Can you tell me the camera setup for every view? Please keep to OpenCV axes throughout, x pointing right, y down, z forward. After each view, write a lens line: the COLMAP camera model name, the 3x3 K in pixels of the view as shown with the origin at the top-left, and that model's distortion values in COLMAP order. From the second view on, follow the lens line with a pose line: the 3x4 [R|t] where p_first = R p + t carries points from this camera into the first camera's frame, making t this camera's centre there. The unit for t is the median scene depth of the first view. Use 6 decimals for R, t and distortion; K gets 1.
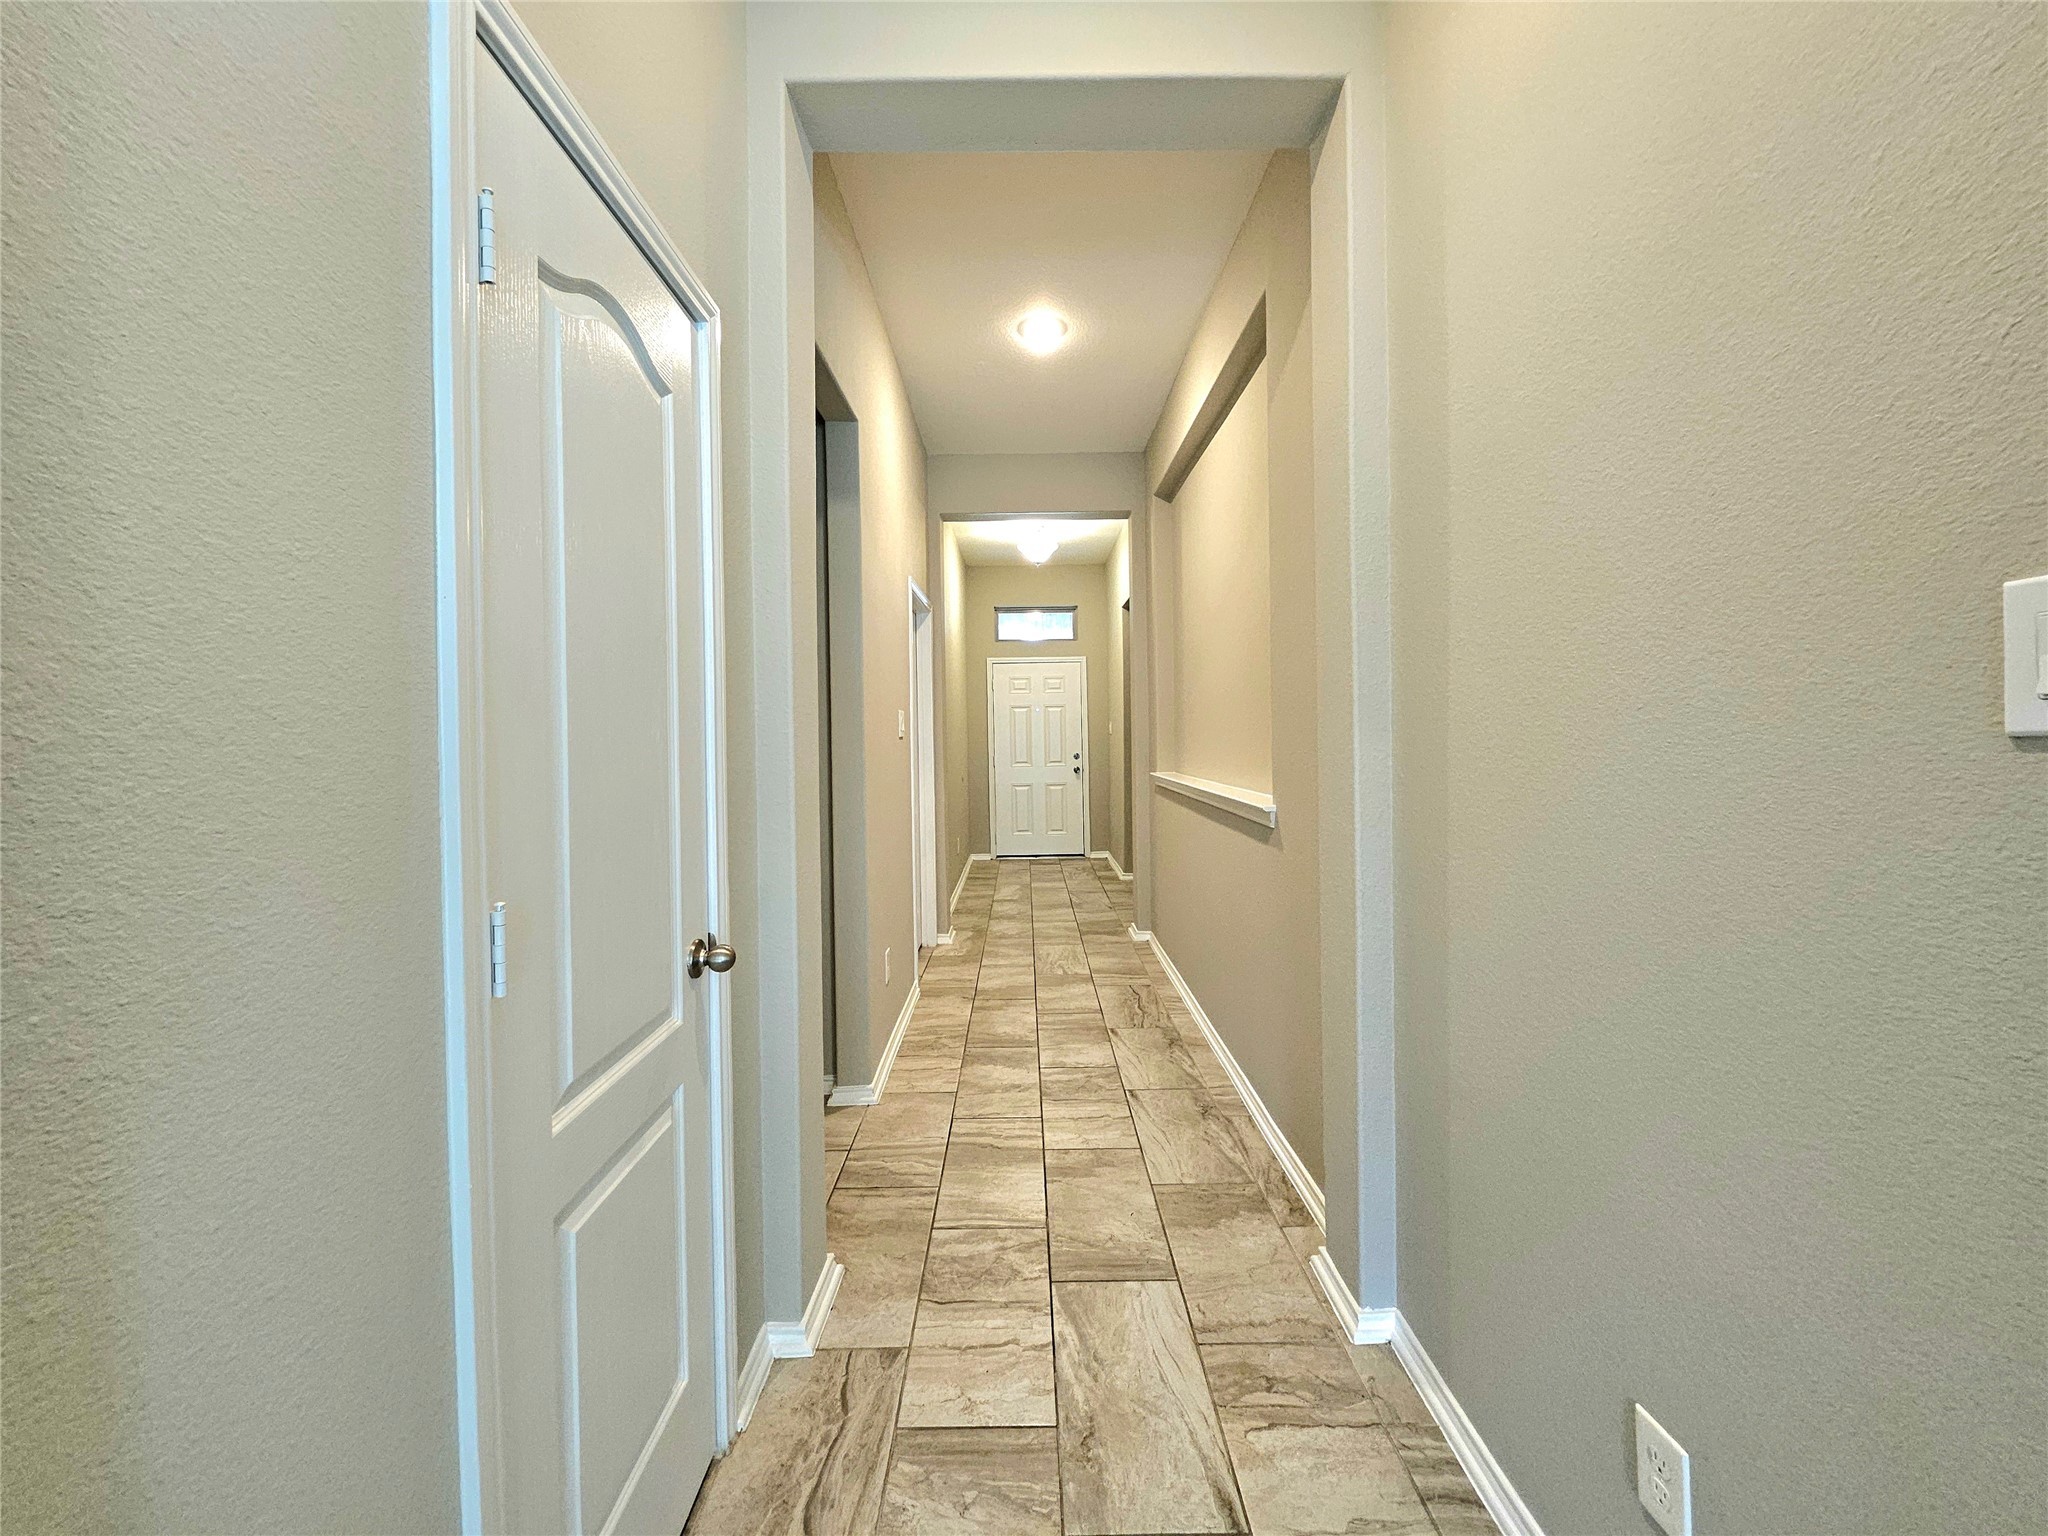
lens RADIAL K [[806.3, 0, 1025.4], [0, 806.3, 756.9], [0, 0, 1]] dist [0.000746, 0.000067]
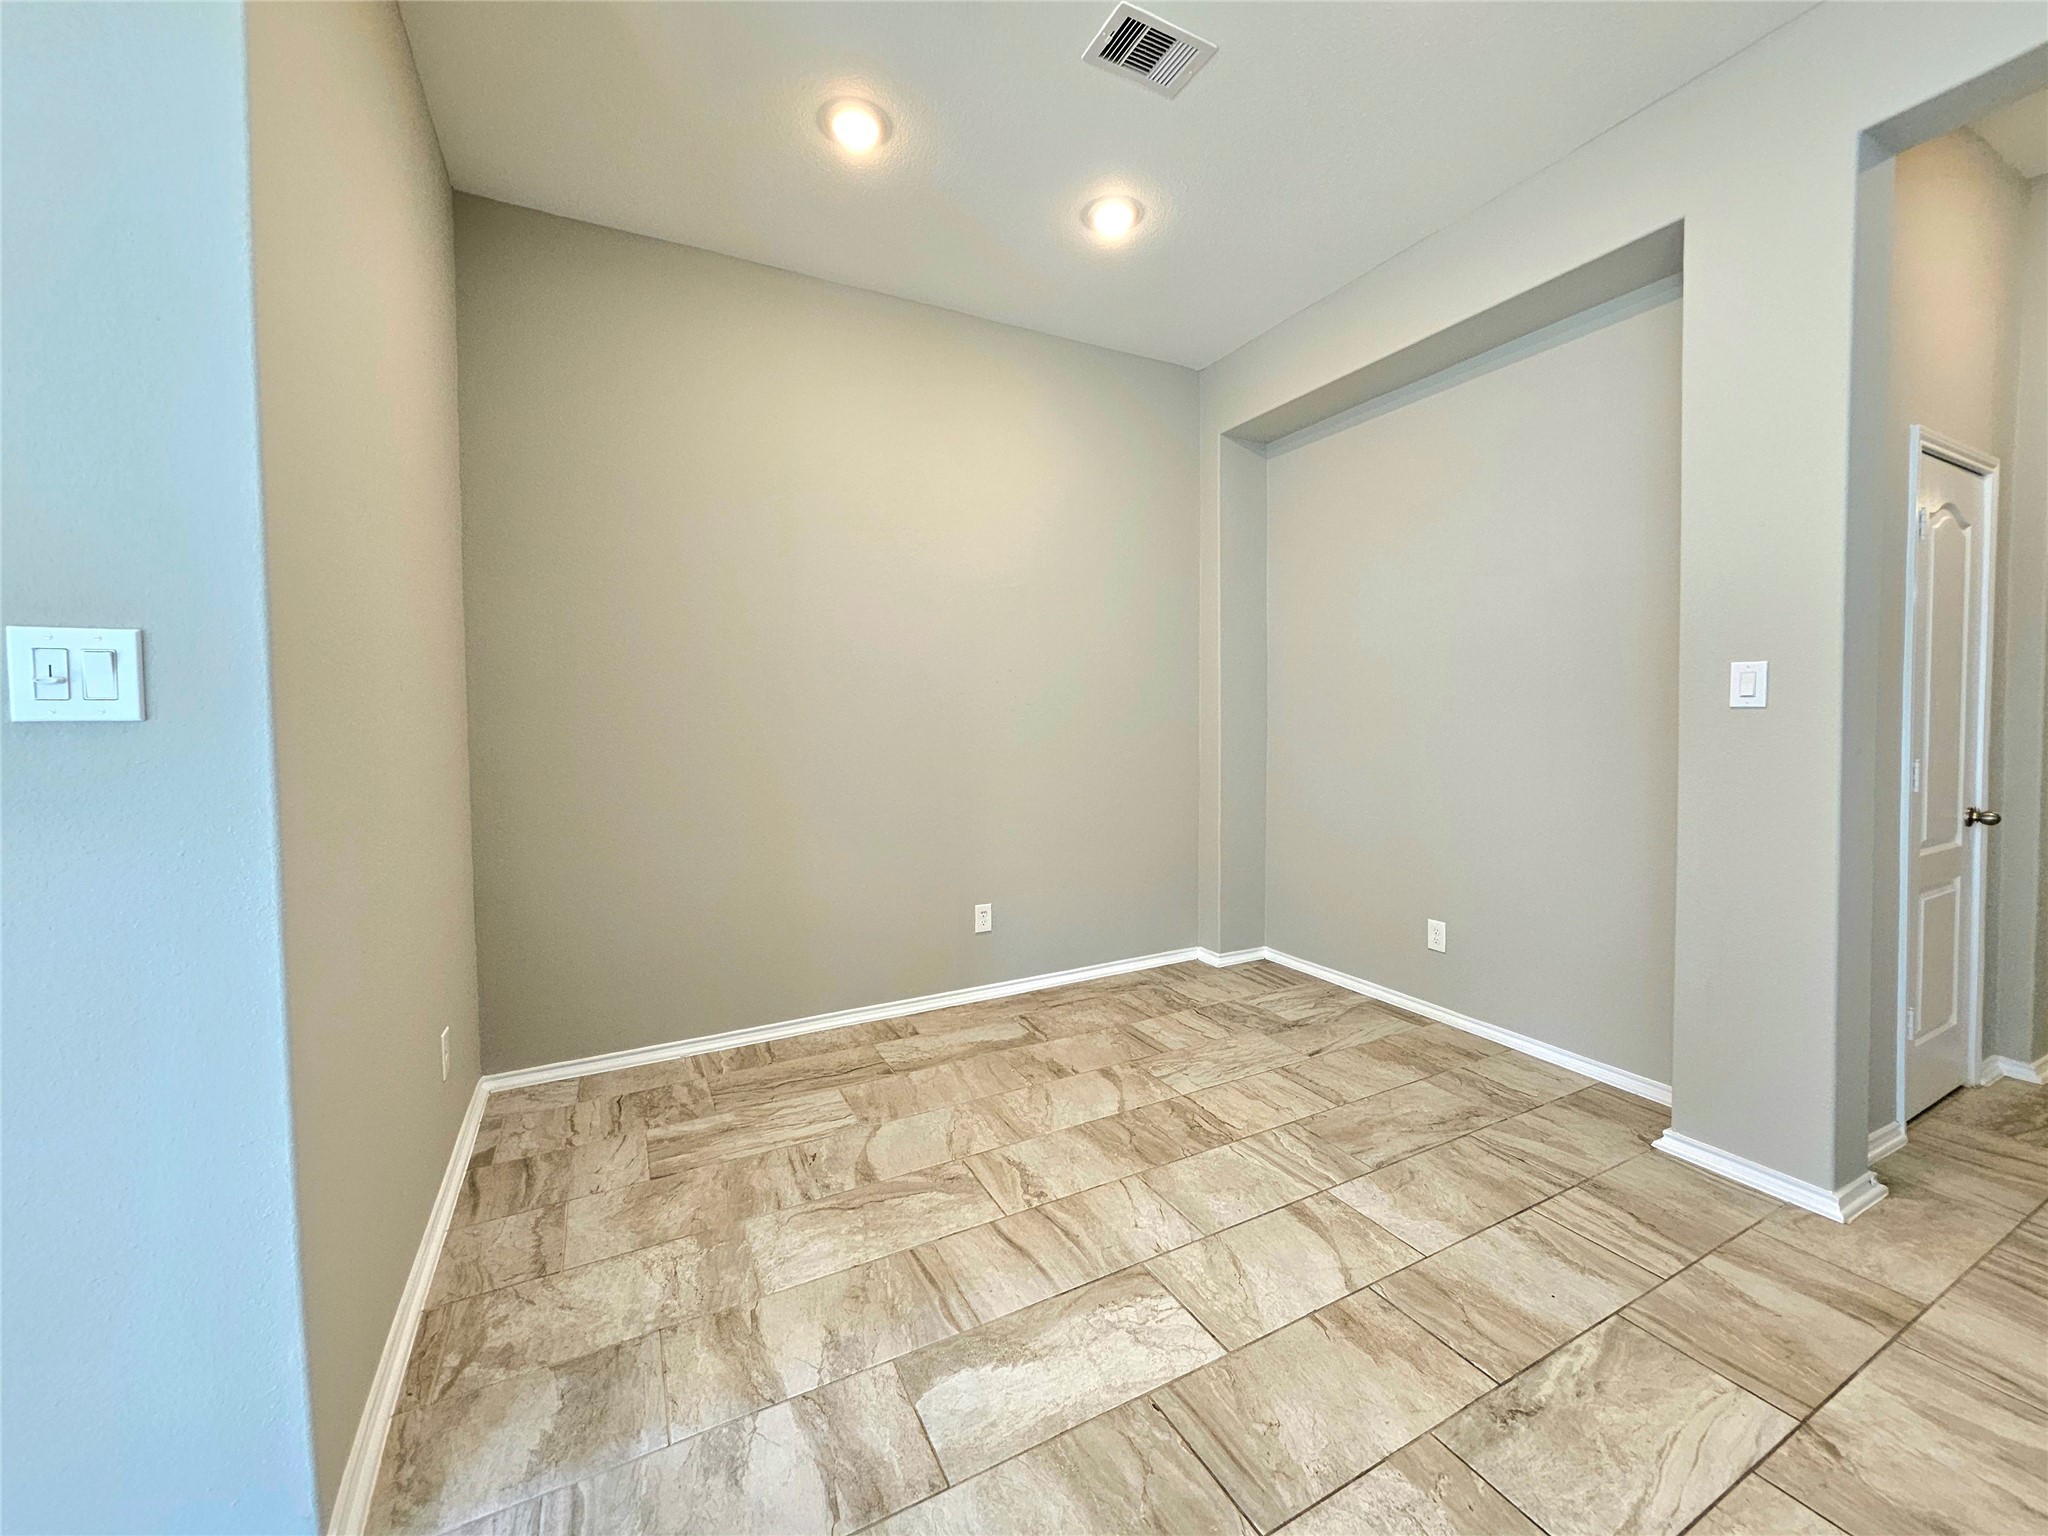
lens RADIAL K [[806.3, 0, 1022.7], [0, 806.3, 752.8], [0, 0, 1]] dist [0.000746, 0.000067]
pose [[0.465447, 0.041051, -0.884123, 0.239745], [-0.007479, 0.999071, 0.042451, 0.033305], [0.885044, -0.013147, 0.465322, -1.907113]]
